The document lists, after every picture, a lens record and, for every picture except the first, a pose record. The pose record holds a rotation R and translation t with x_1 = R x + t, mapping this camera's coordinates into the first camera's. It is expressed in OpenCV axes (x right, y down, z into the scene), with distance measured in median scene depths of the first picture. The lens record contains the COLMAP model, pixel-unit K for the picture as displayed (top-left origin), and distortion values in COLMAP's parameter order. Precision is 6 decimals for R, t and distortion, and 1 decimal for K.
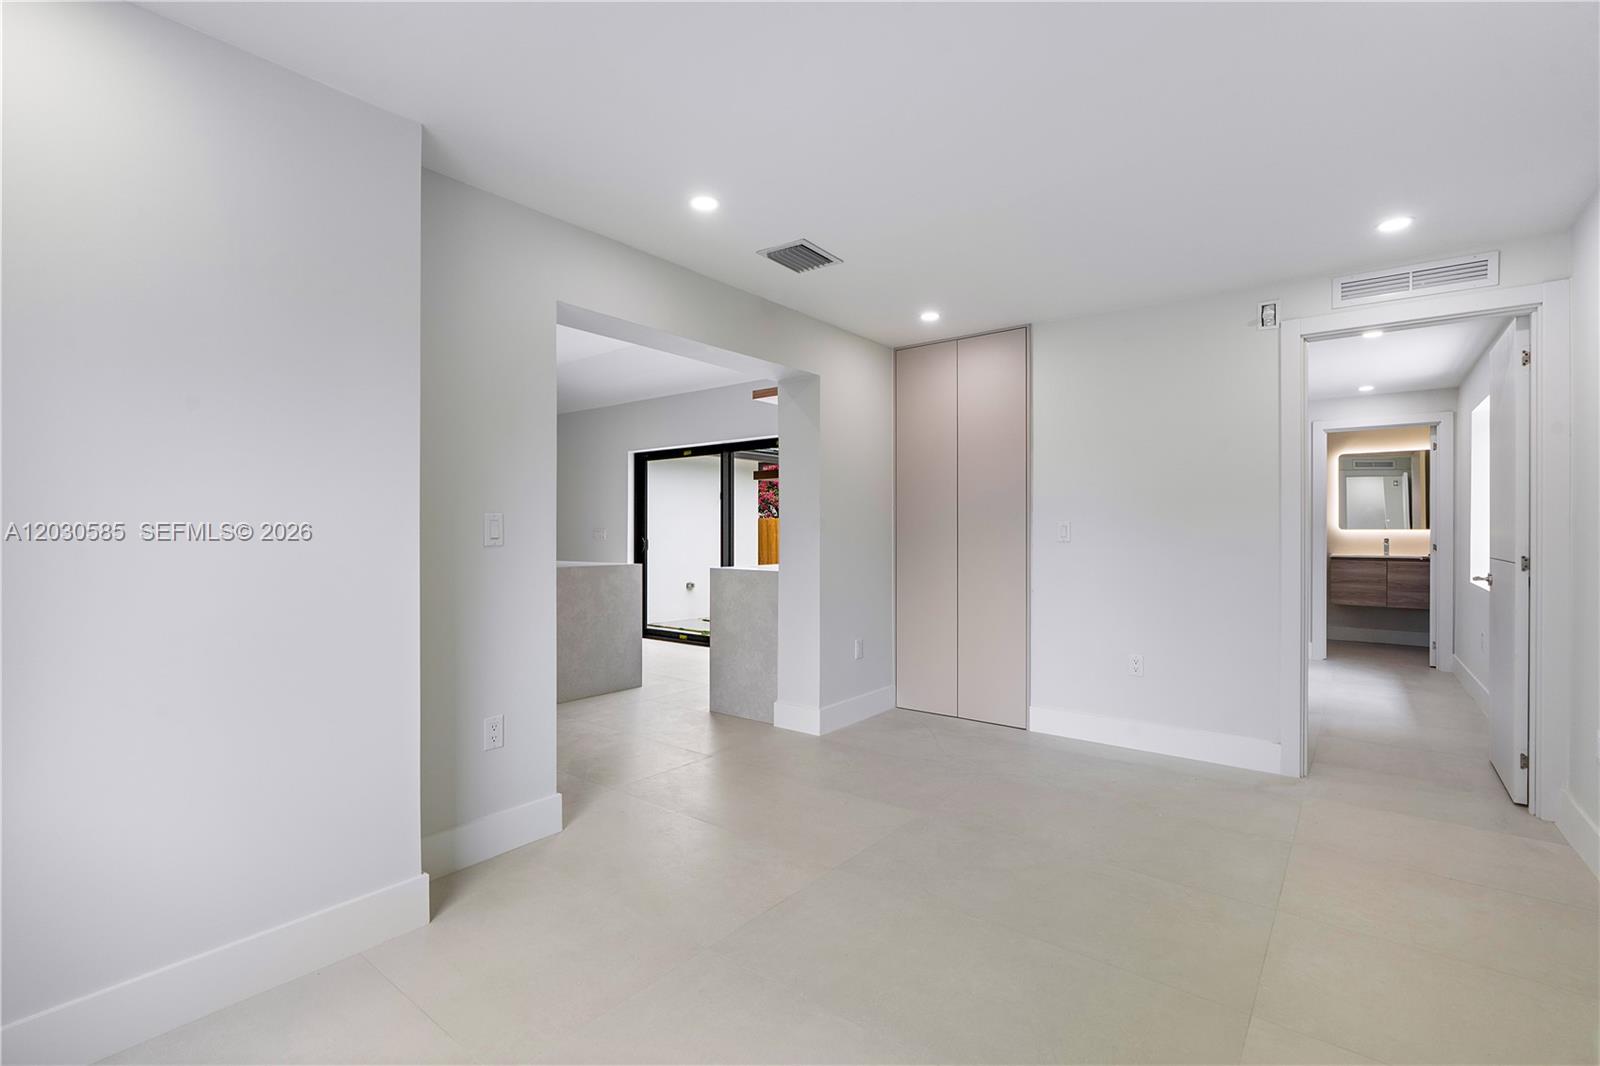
lens RADIAL K [[722.4, 0, 800.0], [0, 722.4, 533.0], [0, 0, 1]] dist [-0.000903, -0.000545]
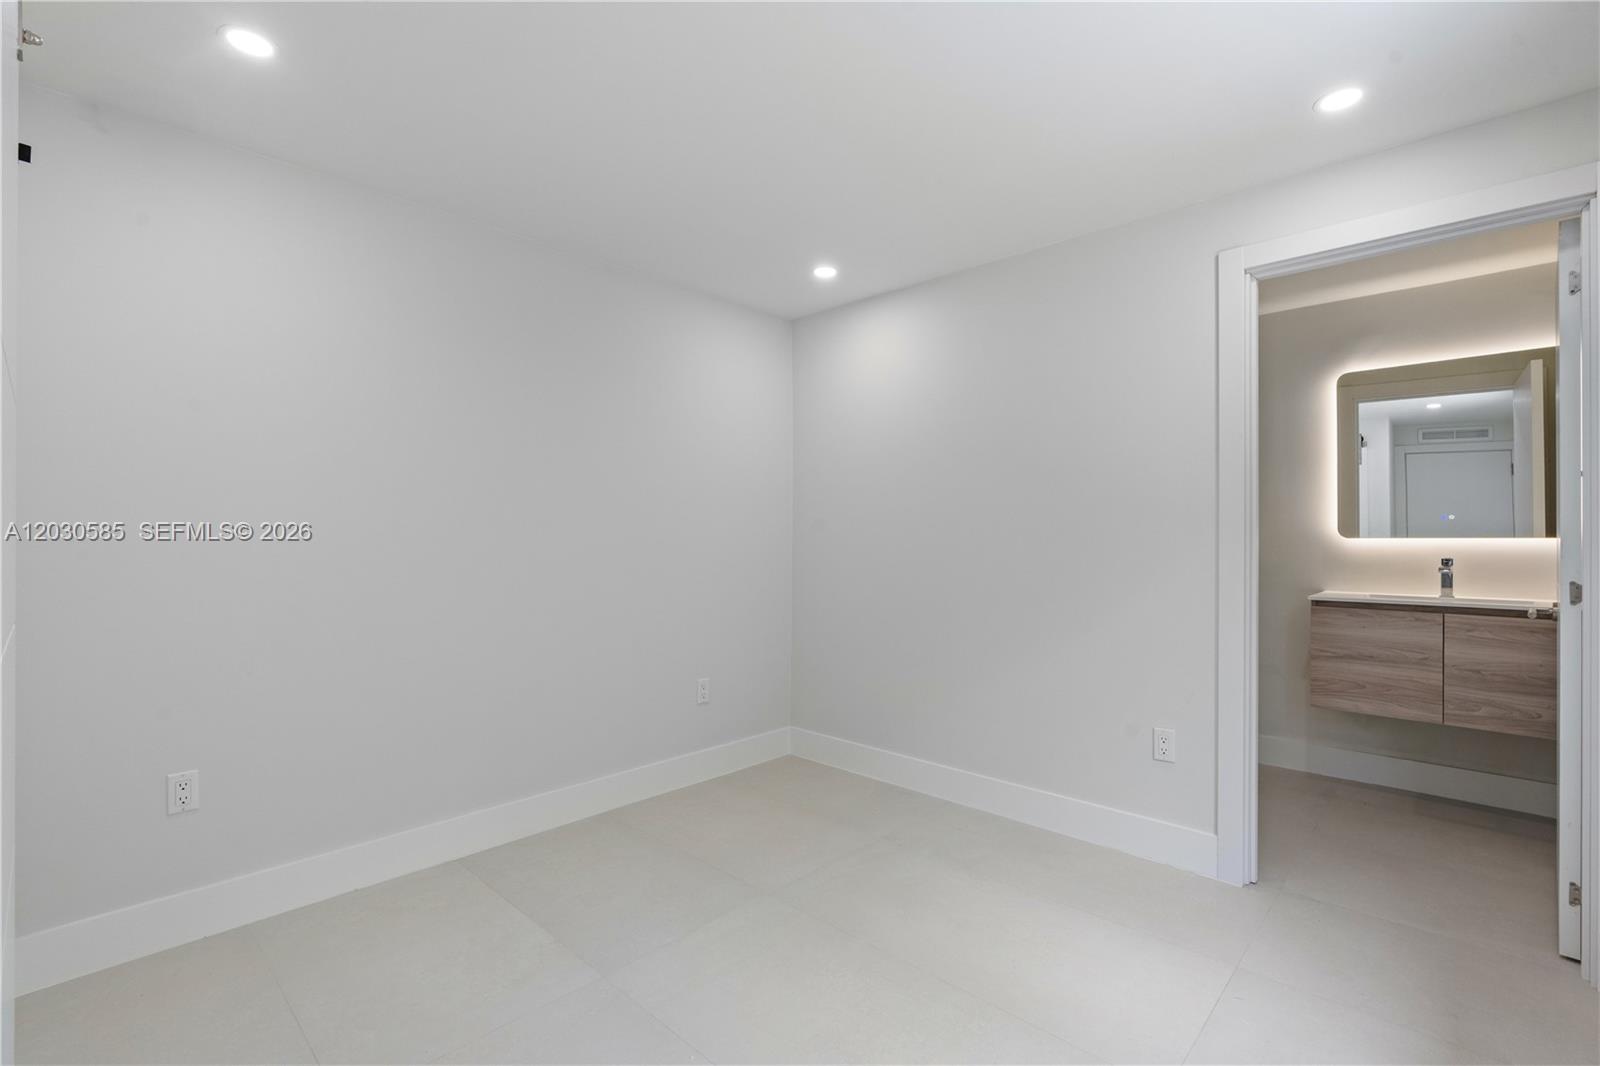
lens RADIAL K [[736.3, 0, 778.1], [0, 736.3, 531.7], [0, 0, 1]] dist [-0.000700, 0.000071]
pose [[0.995259, 0.007423, -0.096980, 0.471885], [-0.009023, 0.999830, -0.016072, 0.002217], [0.096844, 0.016870, 0.995157, 0.540039]]
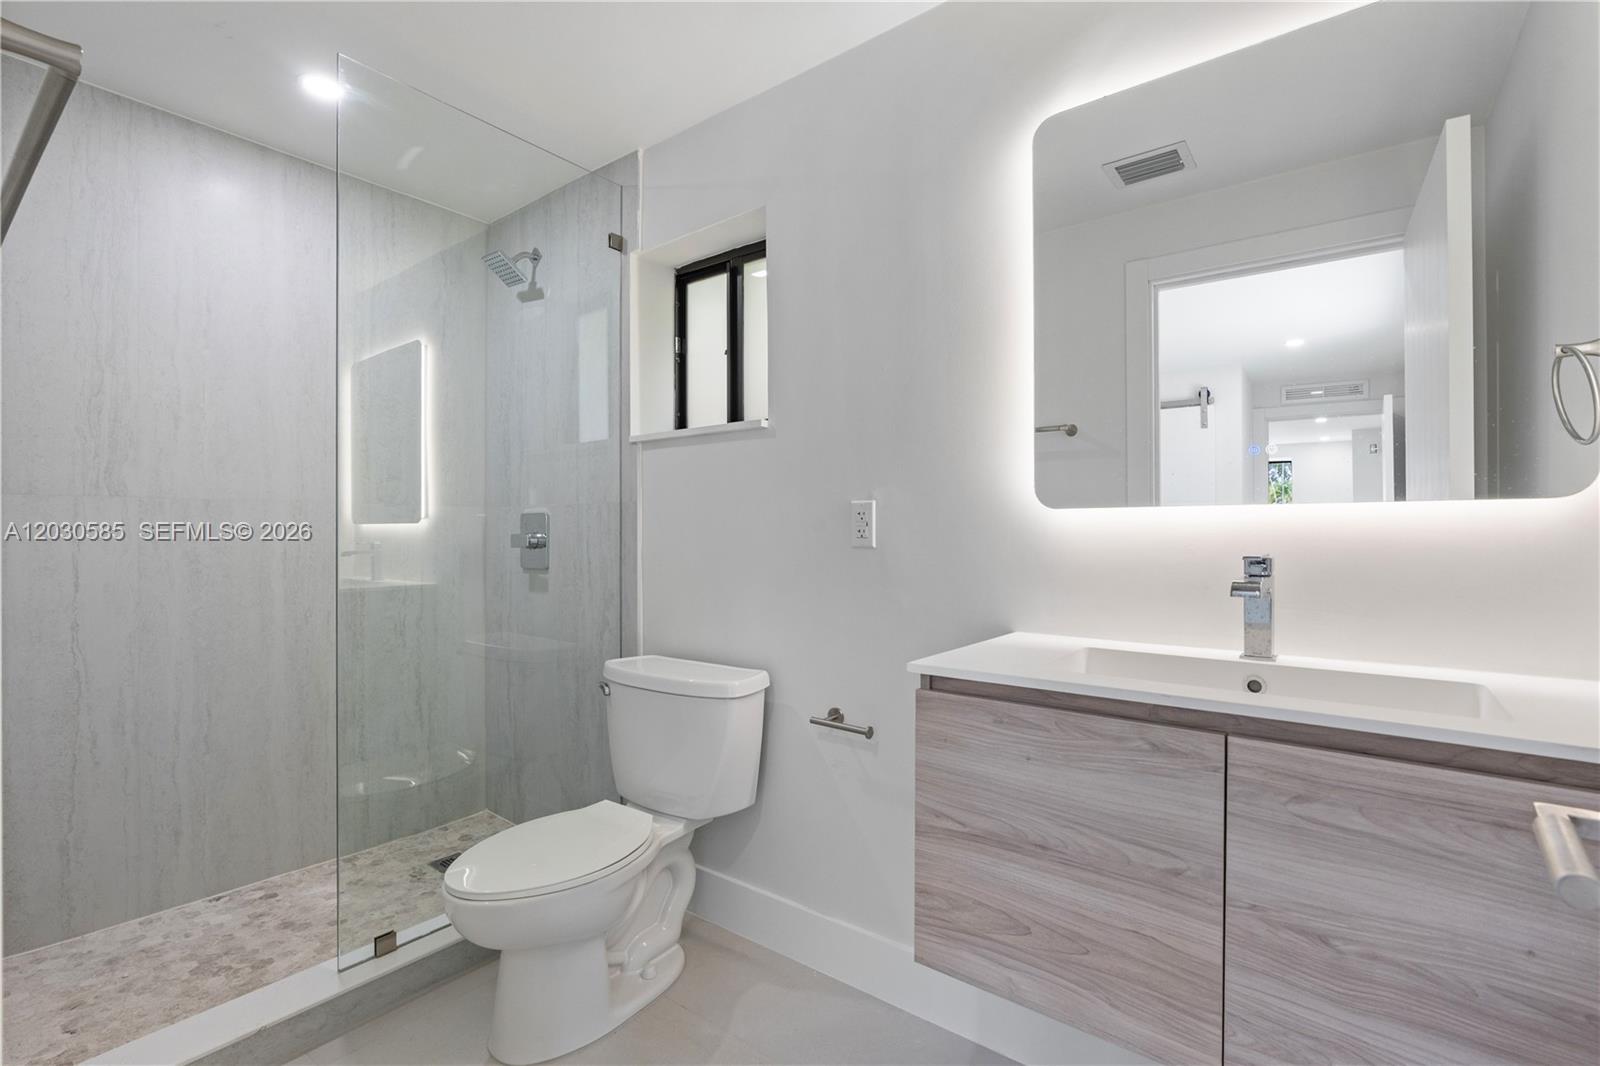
lens RADIAL K [[722.4, 0, 800.0], [0, 722.4, 533.0], [0, 0, 1]] dist [-0.000903, -0.000545]
pose [[0.999954, 0.005845, 0.007619, 0.731693], [-0.005768, 0.999931, -0.010190, 0.004402], [-0.007678, 0.010146, 0.999919, 0.866233]]
